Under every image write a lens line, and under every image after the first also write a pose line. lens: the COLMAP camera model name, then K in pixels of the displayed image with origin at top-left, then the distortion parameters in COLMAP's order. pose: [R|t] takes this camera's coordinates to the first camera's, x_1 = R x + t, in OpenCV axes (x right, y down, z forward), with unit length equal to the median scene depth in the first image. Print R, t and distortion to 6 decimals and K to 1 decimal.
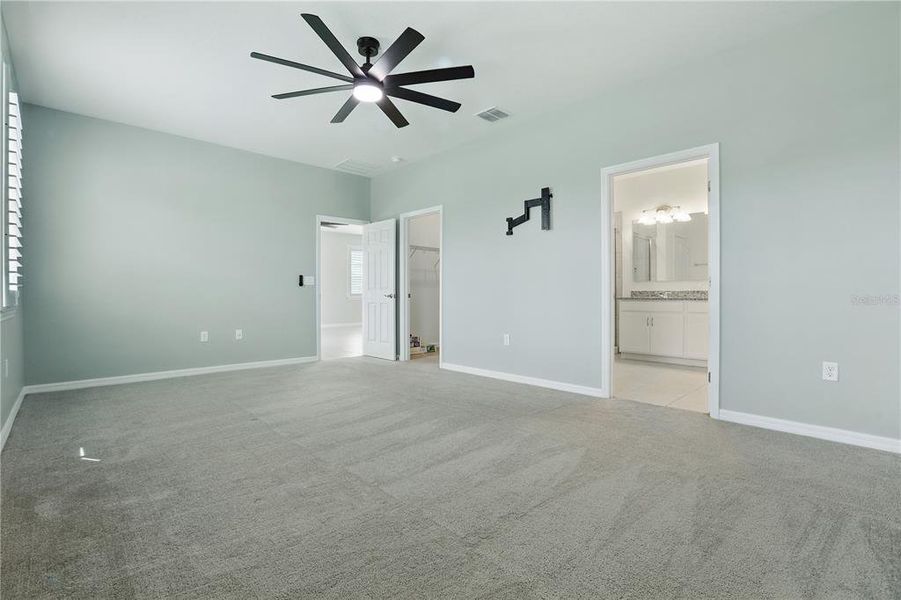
lens RADIAL K [[423.8, 0, 466.4], [0, 423.8, 298.0], [0, 0, 1]] dist [-0.040069, 0.016636]
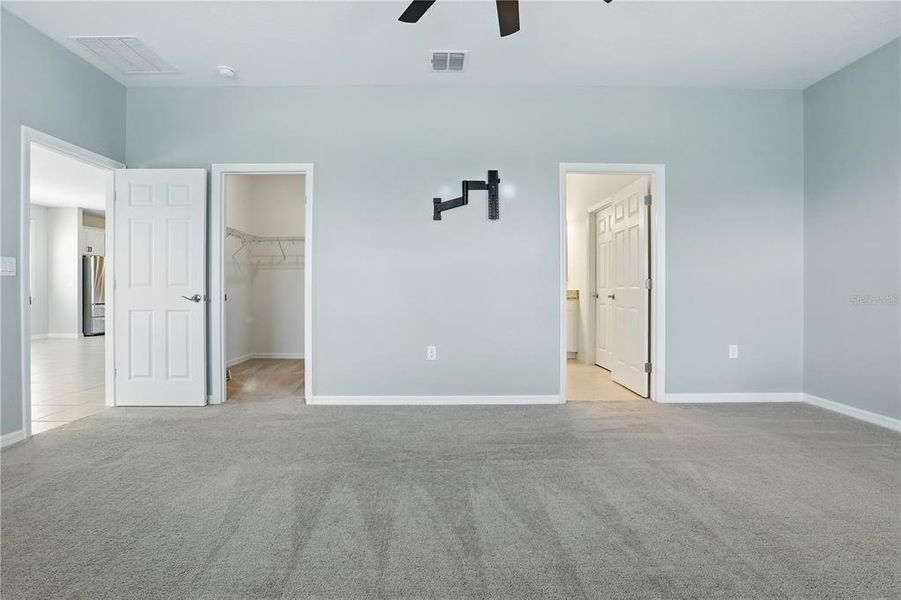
lens RADIAL K [[423.8, 0, 466.4], [0, 423.8, 298.0], [0, 0, 1]] dist [-0.040069, 0.016636]
pose [[0.695784, -0.006195, 0.718225, -0.428849], [0.007529, 0.999971, 0.001332, -0.004039], [-0.718212, 0.004481, 0.695810, 0.411511]]
